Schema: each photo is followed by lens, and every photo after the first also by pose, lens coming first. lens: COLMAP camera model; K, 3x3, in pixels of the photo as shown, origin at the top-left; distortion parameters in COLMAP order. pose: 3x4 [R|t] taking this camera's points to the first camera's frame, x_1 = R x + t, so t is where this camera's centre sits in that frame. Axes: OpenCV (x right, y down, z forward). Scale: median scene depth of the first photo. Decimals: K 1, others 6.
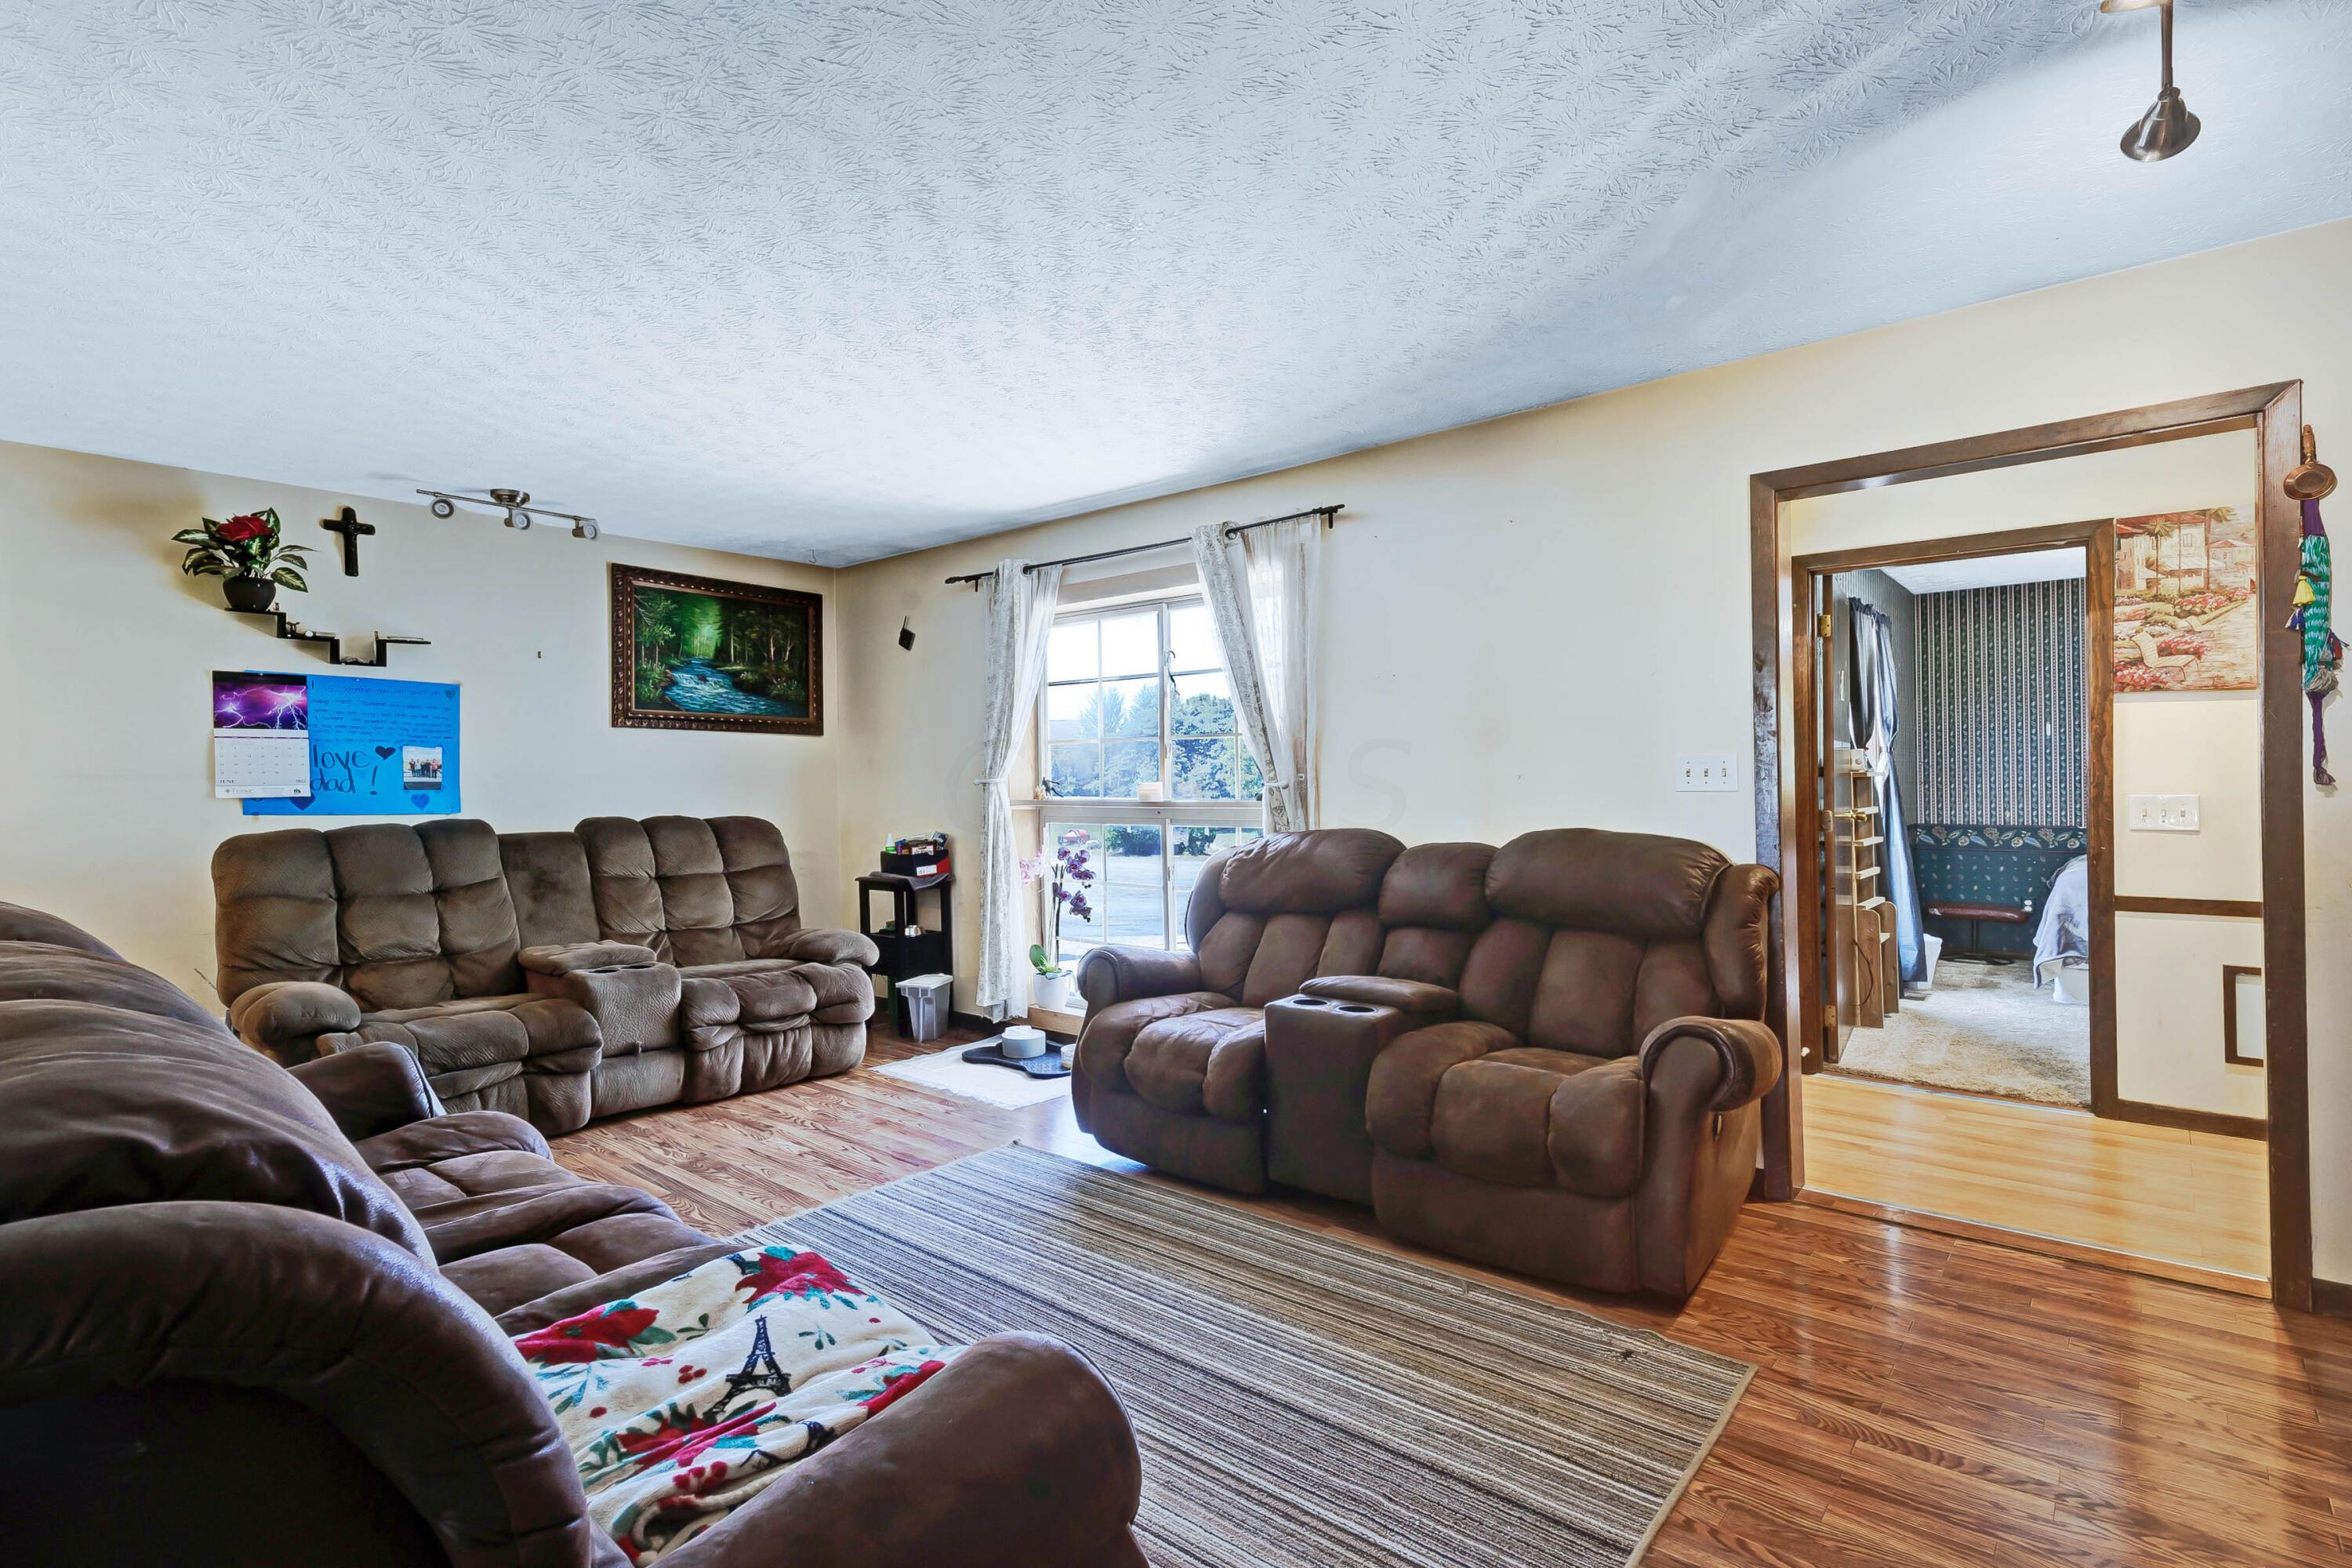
lens RADIAL K [[1051.9, 0, 1175.1], [0, 1051.9, 770.0], [0, 0, 1]] dist [-0.001125, -0.000110]
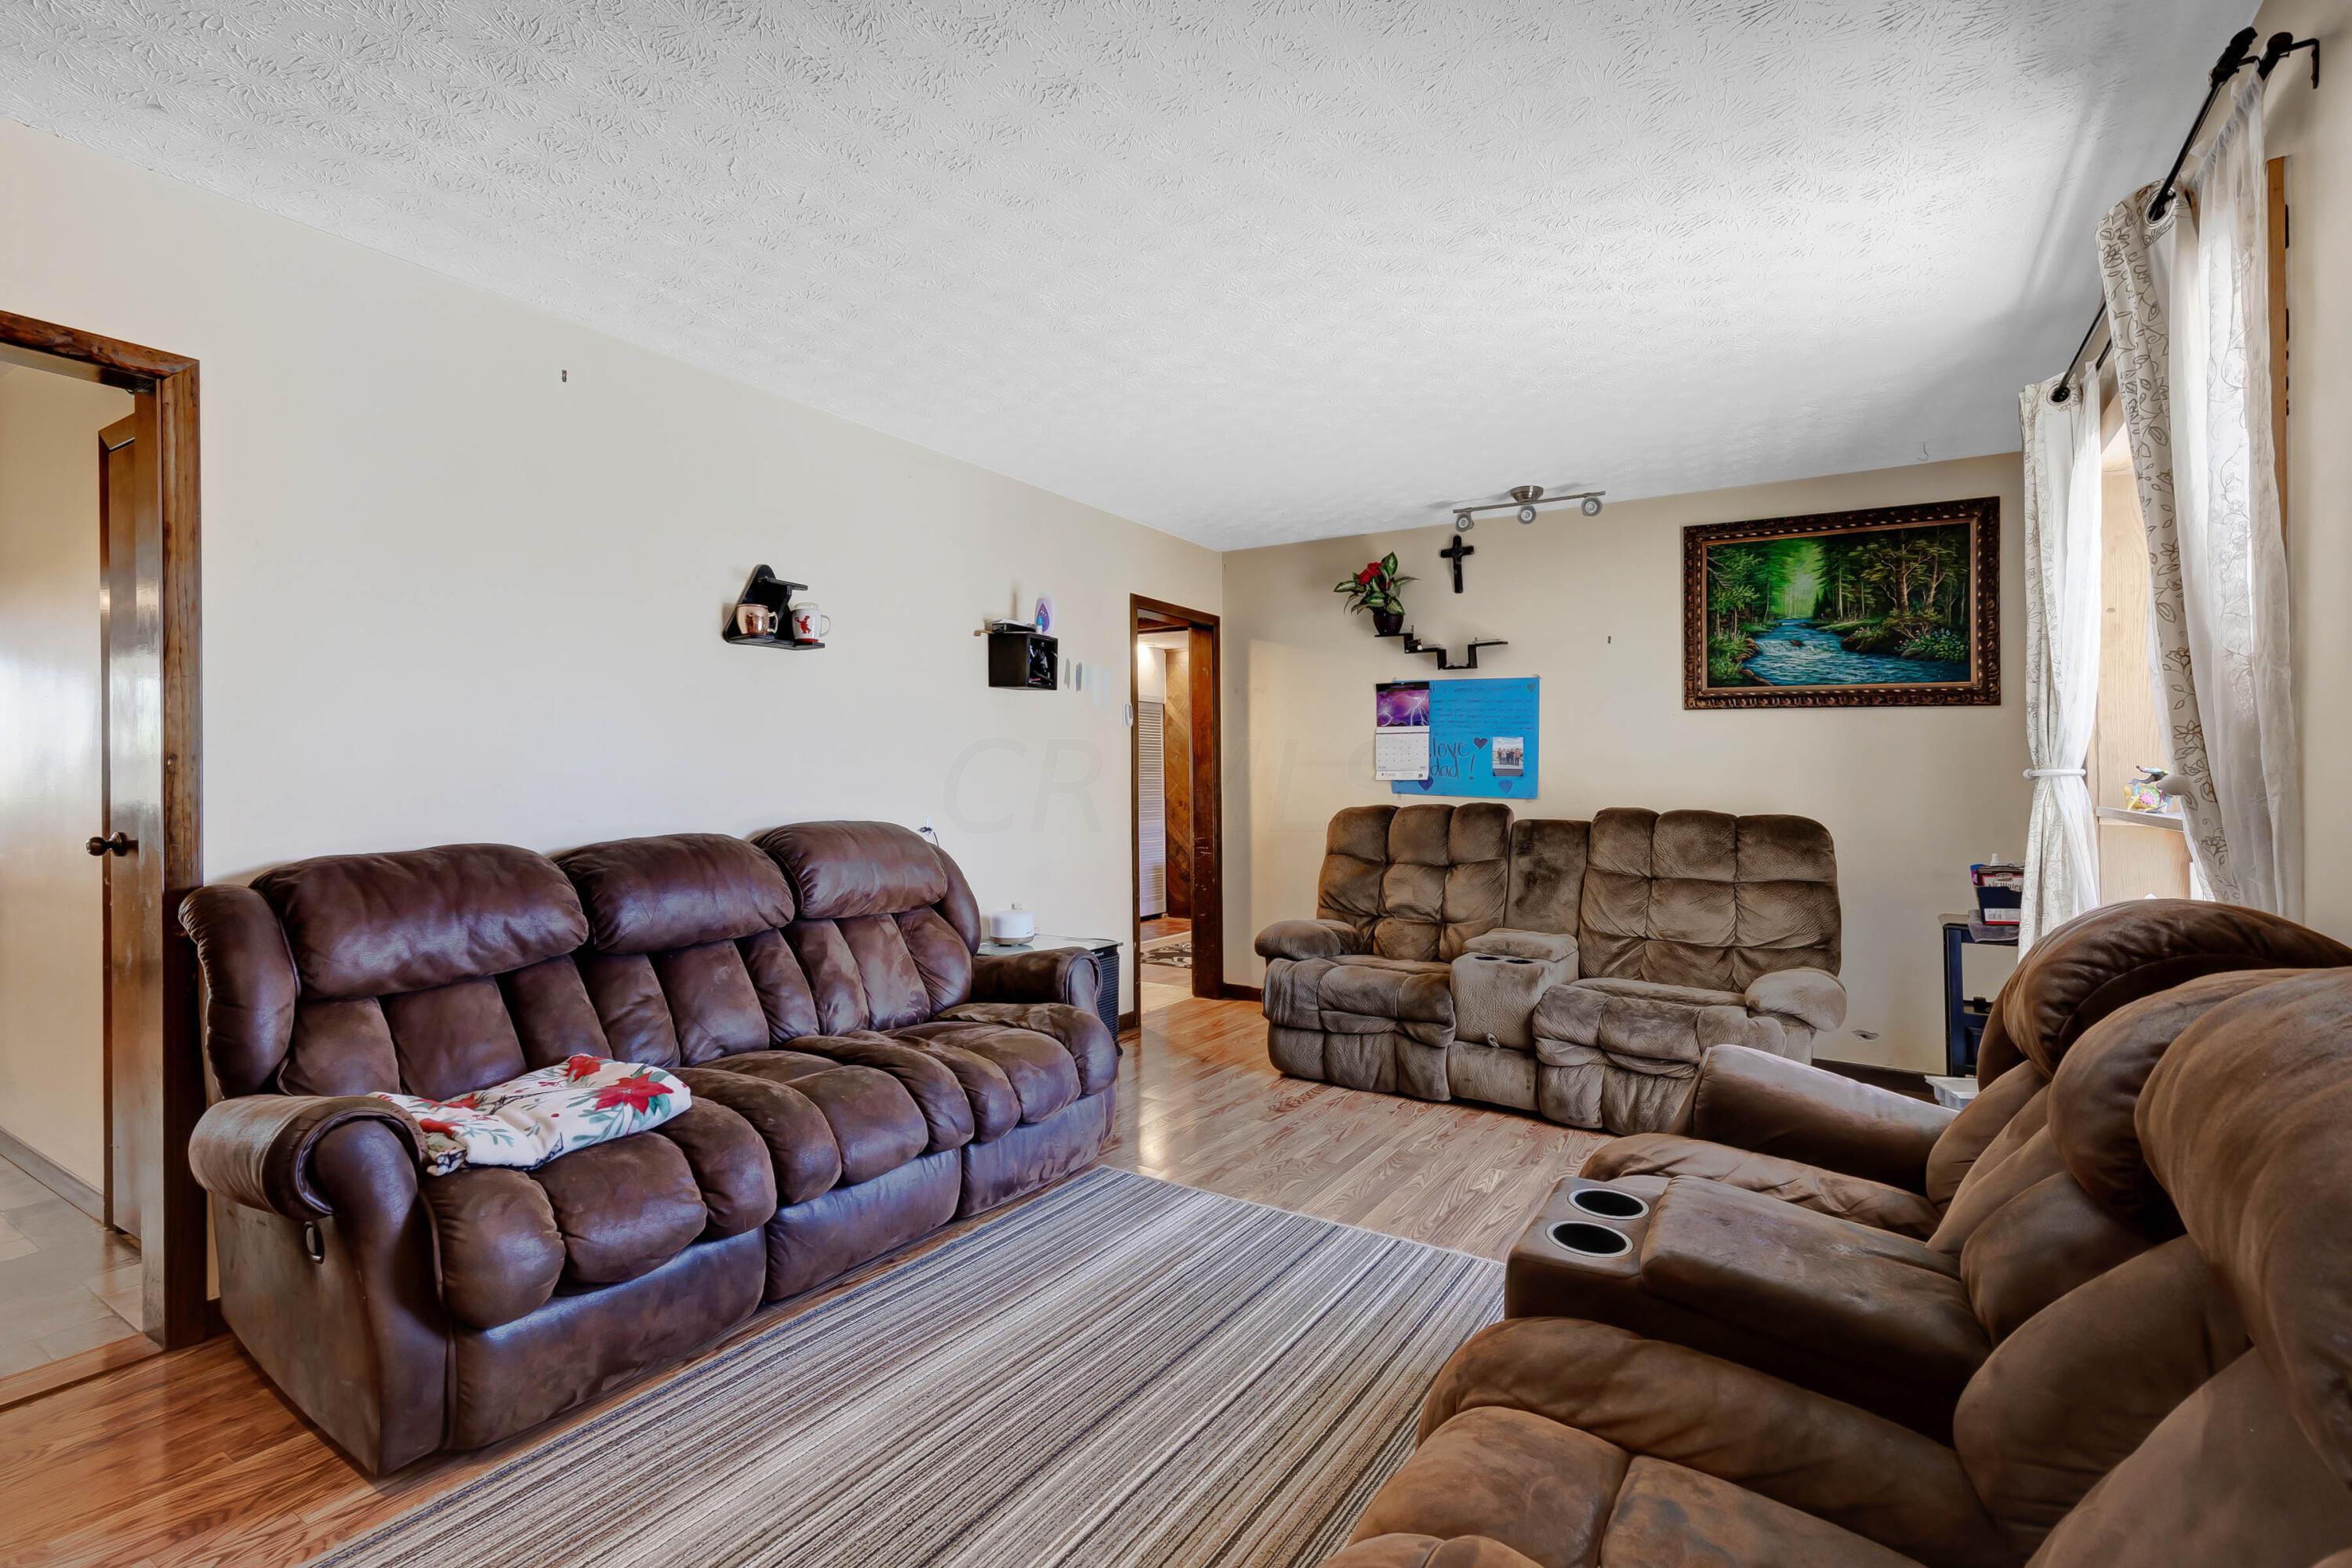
lens RADIAL K [[1163.0, 0, 1176.7], [0, 1163.0, 787.4], [0, 0, 1]] dist [0.001977, 0.000101]
pose [[0.128496, 0.019211, -0.991524, 0.458222], [0.001317, 0.999808, 0.019542, 0.006391], [0.991709, -0.003817, 0.128446, 0.505961]]
